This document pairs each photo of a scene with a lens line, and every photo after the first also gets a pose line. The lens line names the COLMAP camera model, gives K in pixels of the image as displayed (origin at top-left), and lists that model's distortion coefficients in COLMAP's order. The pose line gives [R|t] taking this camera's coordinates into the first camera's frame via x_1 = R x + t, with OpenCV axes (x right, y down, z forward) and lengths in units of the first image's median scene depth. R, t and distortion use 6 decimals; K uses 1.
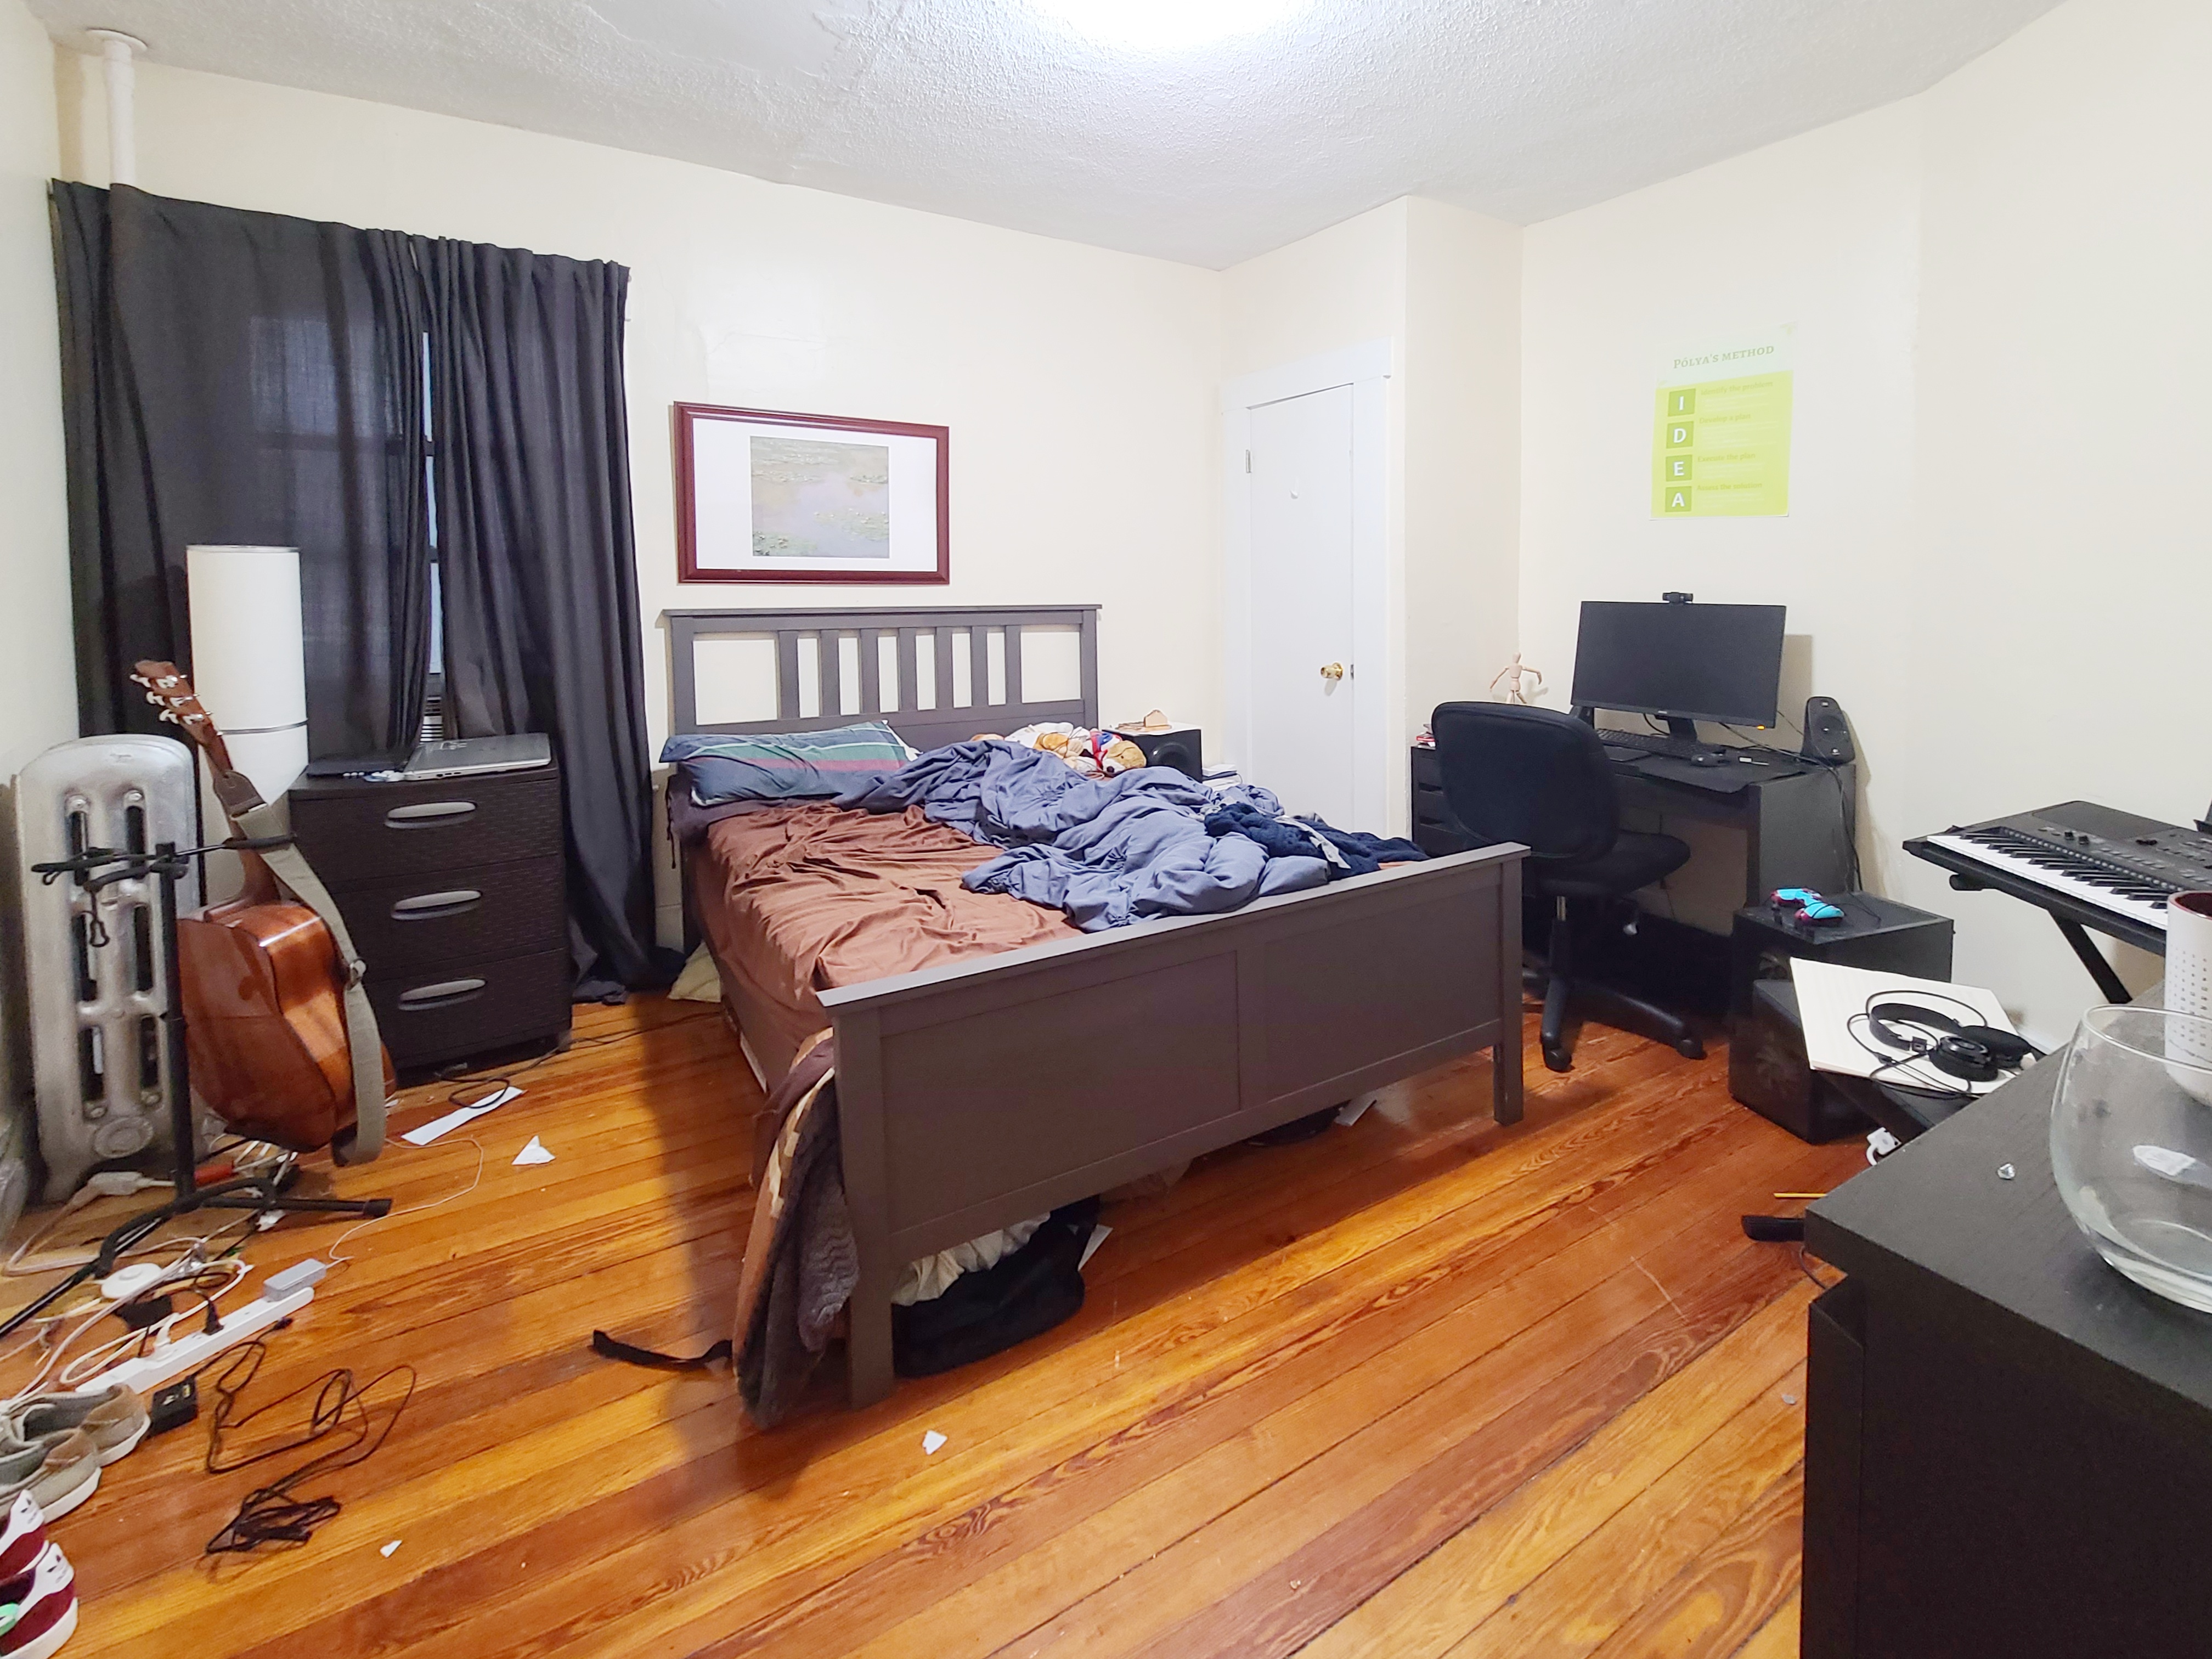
lens RADIAL K [[1015.6, 0, 1106.1], [0, 1015.6, 567.7], [0, 0, 1]] dist [-0.001248, -0.000148]
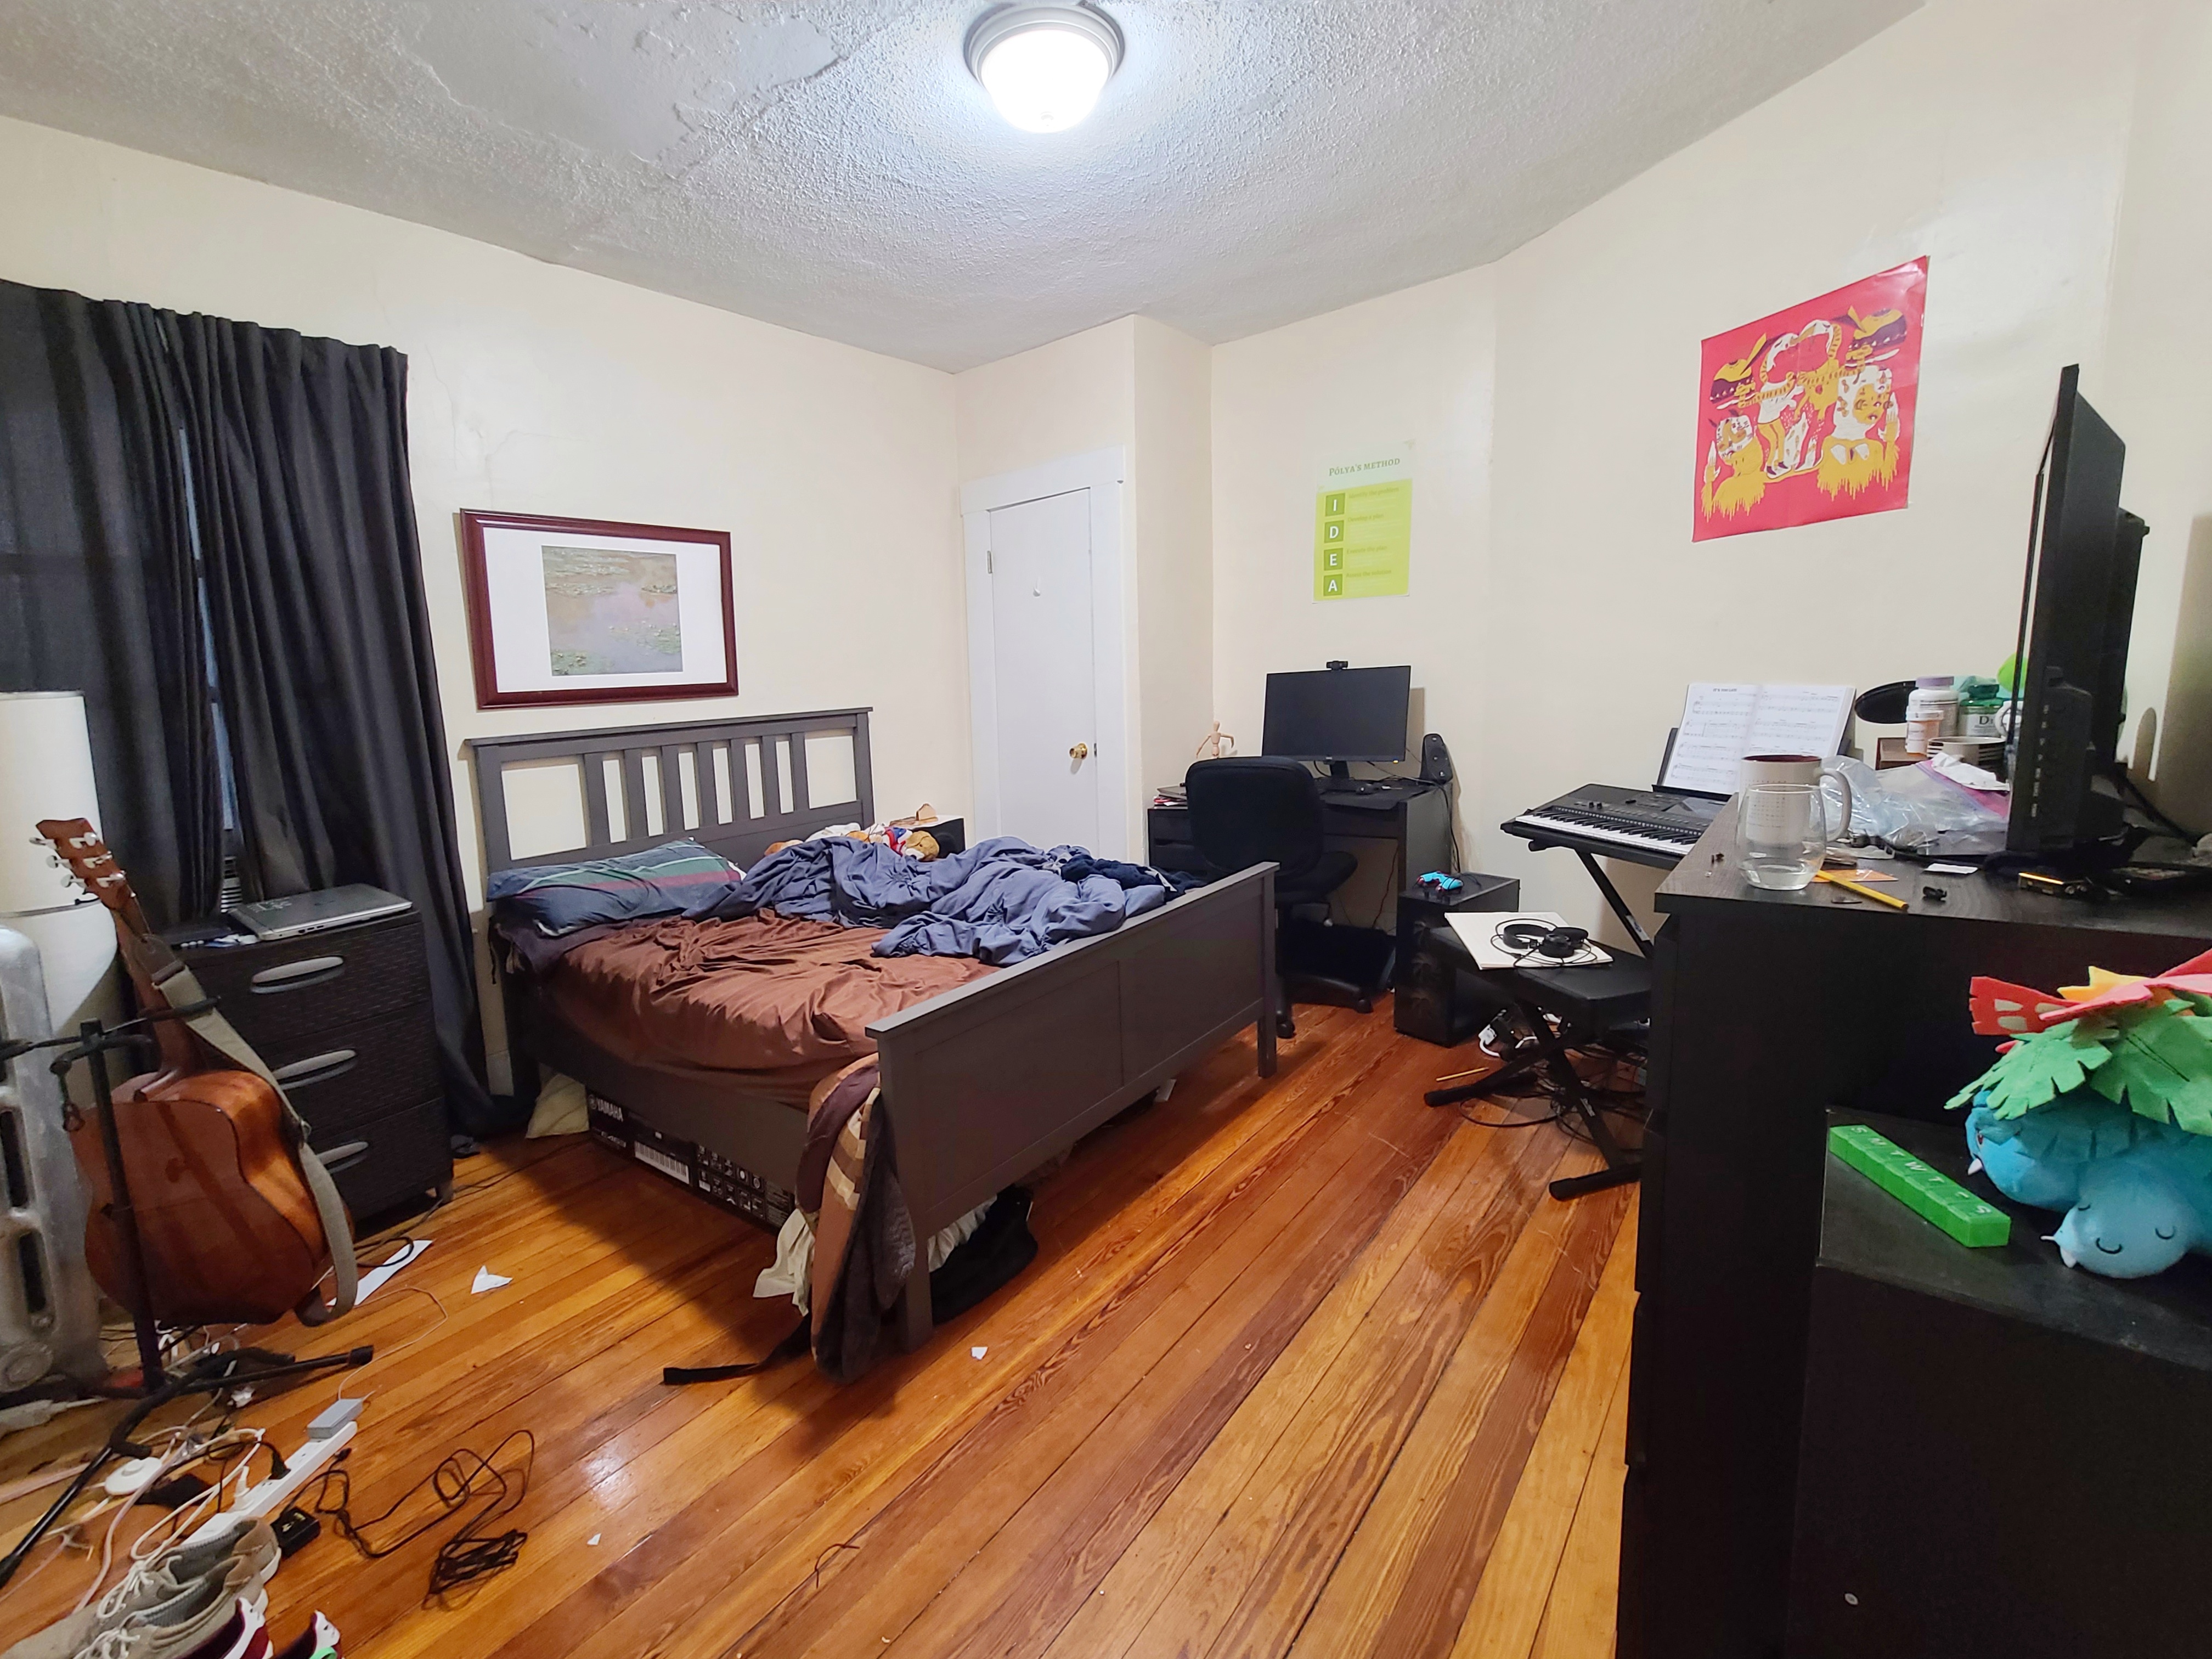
lens RADIAL K [[1102.4, 0, 1106.0], [0, 1102.4, 829.5], [0, 0, 1]] dist [-0.000053, -0.000488]
pose [[0.907729, -0.120995, 0.401732, -0.365701], [0.066868, 0.986996, 0.146175, 0.016082], [-0.414195, -0.105824, 0.904015, -0.180600]]
